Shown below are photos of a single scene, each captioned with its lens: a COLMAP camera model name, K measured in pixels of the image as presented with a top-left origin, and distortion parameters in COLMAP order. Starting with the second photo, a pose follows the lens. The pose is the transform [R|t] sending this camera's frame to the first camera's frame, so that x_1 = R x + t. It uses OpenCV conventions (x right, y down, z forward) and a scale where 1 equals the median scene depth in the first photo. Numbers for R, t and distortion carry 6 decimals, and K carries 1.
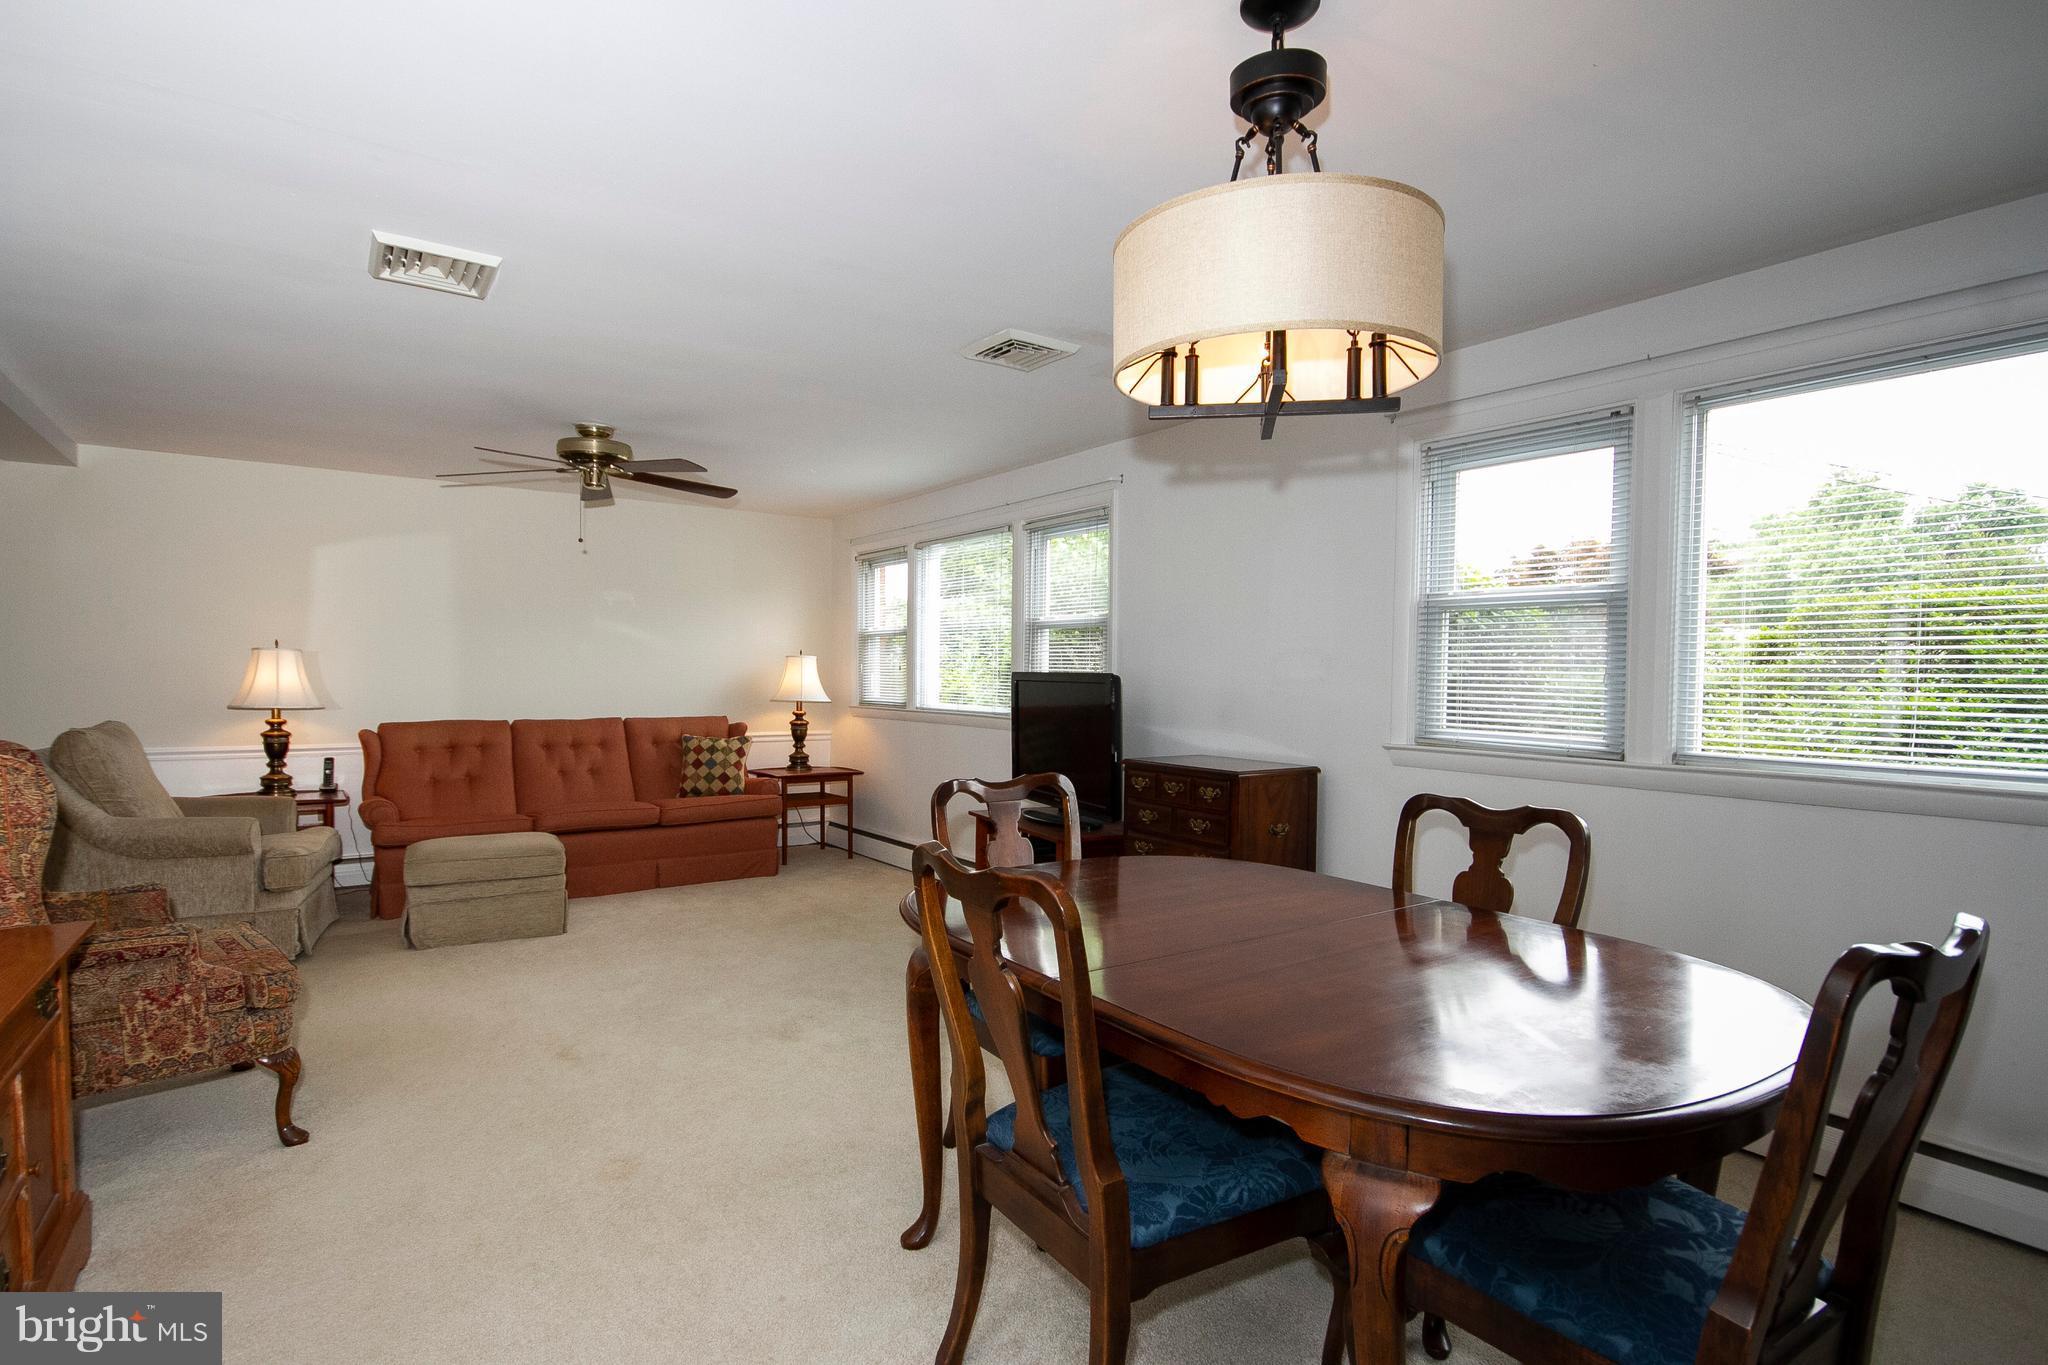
lens RADIAL K [[1139.8, 0, 1030.3], [0, 1139.8, 687.7], [0, 0, 1]] dist [0.012766, -0.000359]
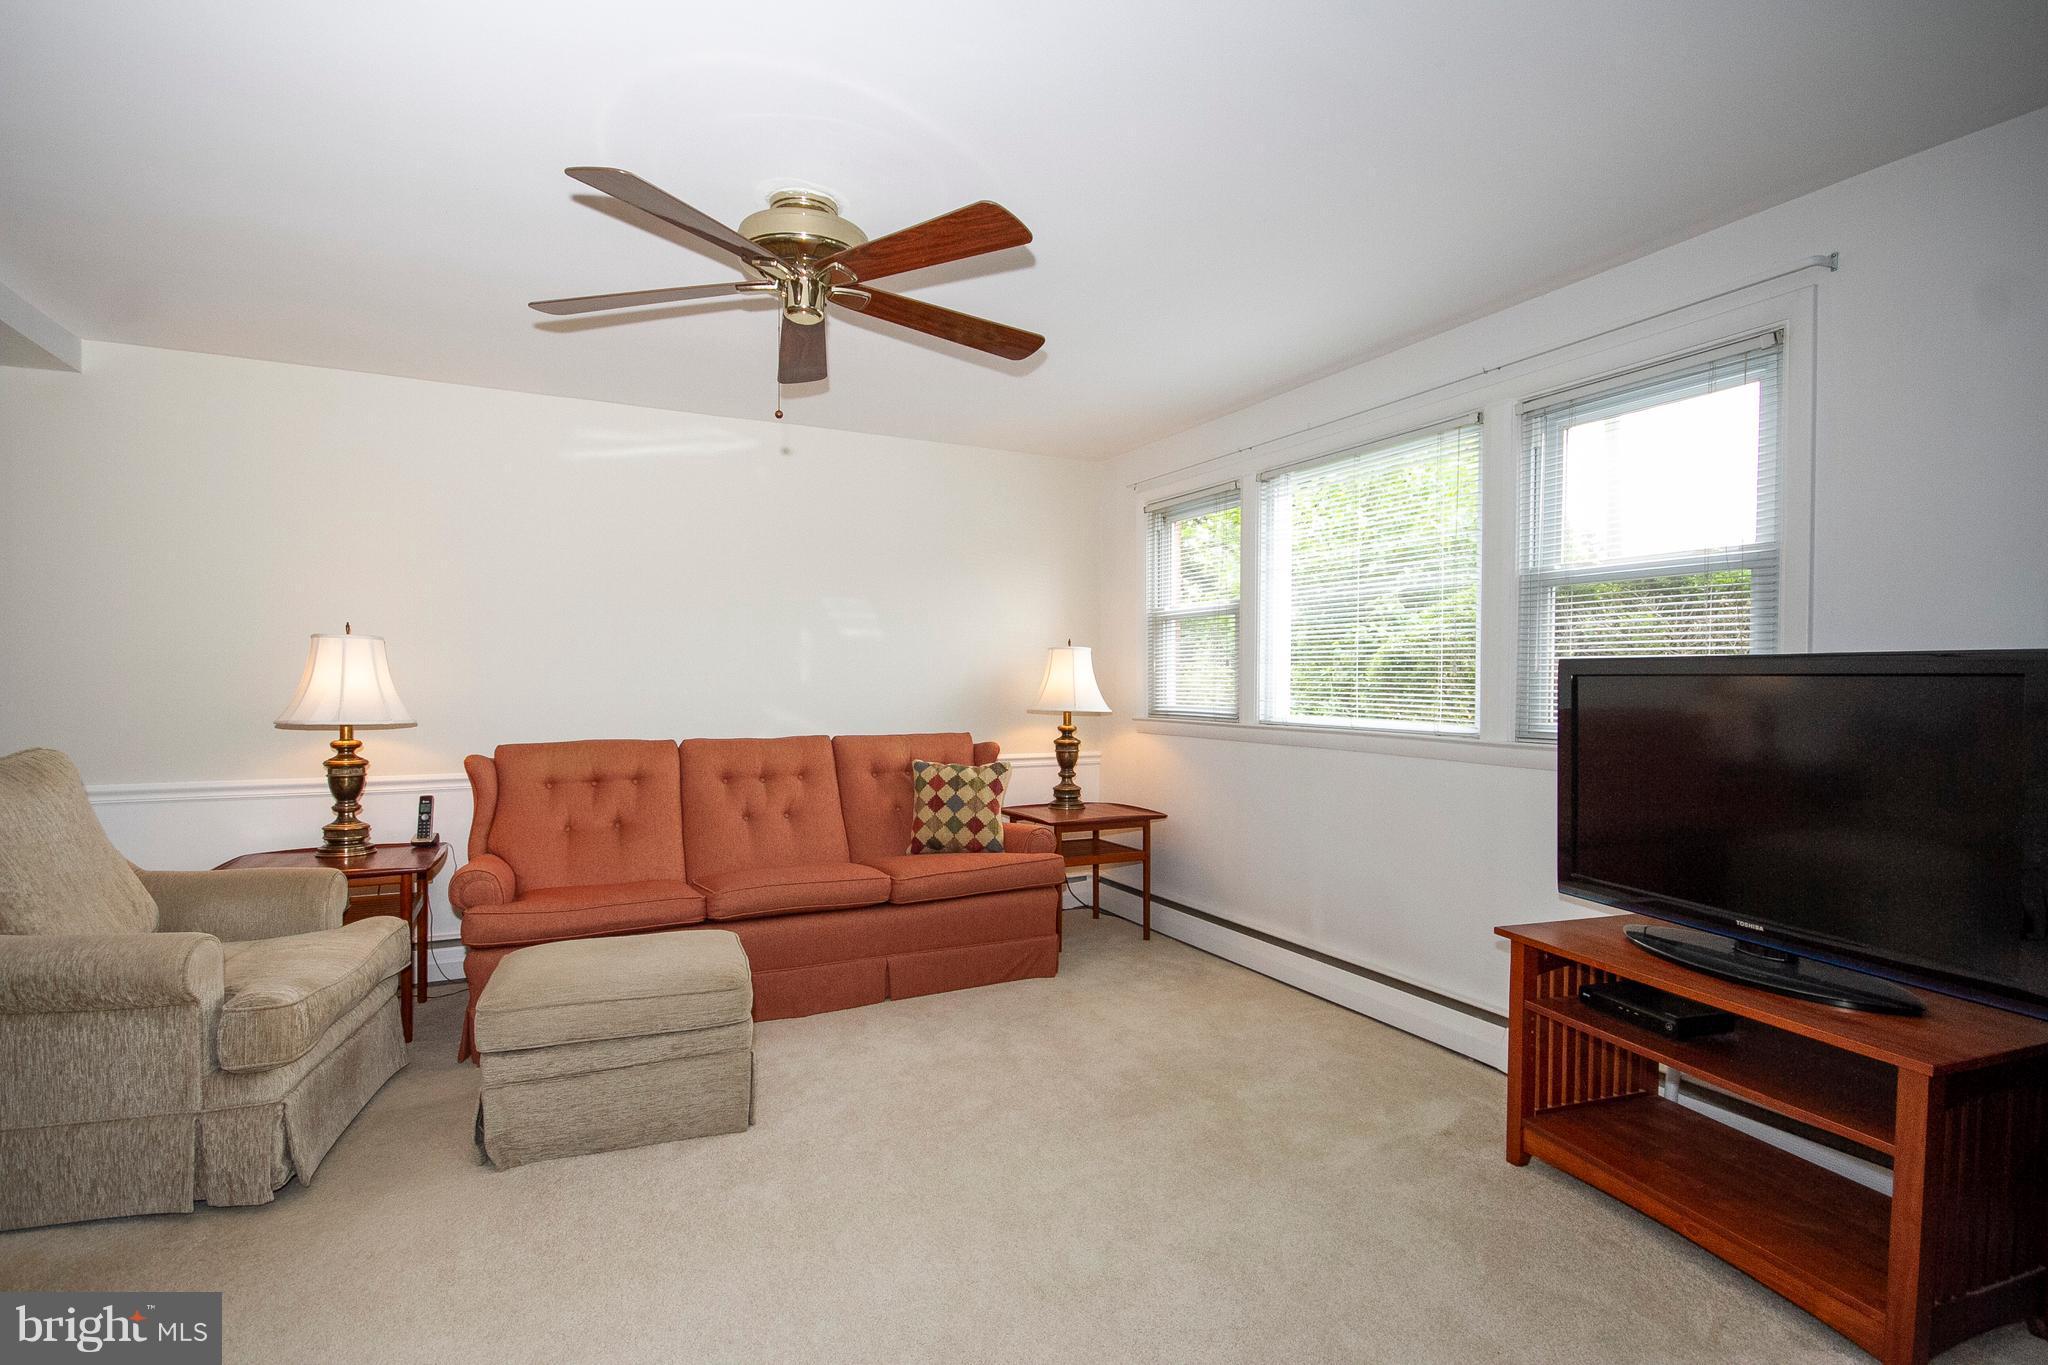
lens RADIAL K [[965.8, 0, 1024.0], [0, 965.8, 682.5], [0, 0, 1]] dist [-0.026383, 0.000226]
pose [[0.993382, -0.005198, -0.114742, -0.177976], [0.003838, 0.999920, -0.012070, 0.001124], [0.114796, 0.011550, 0.993322, 0.443027]]
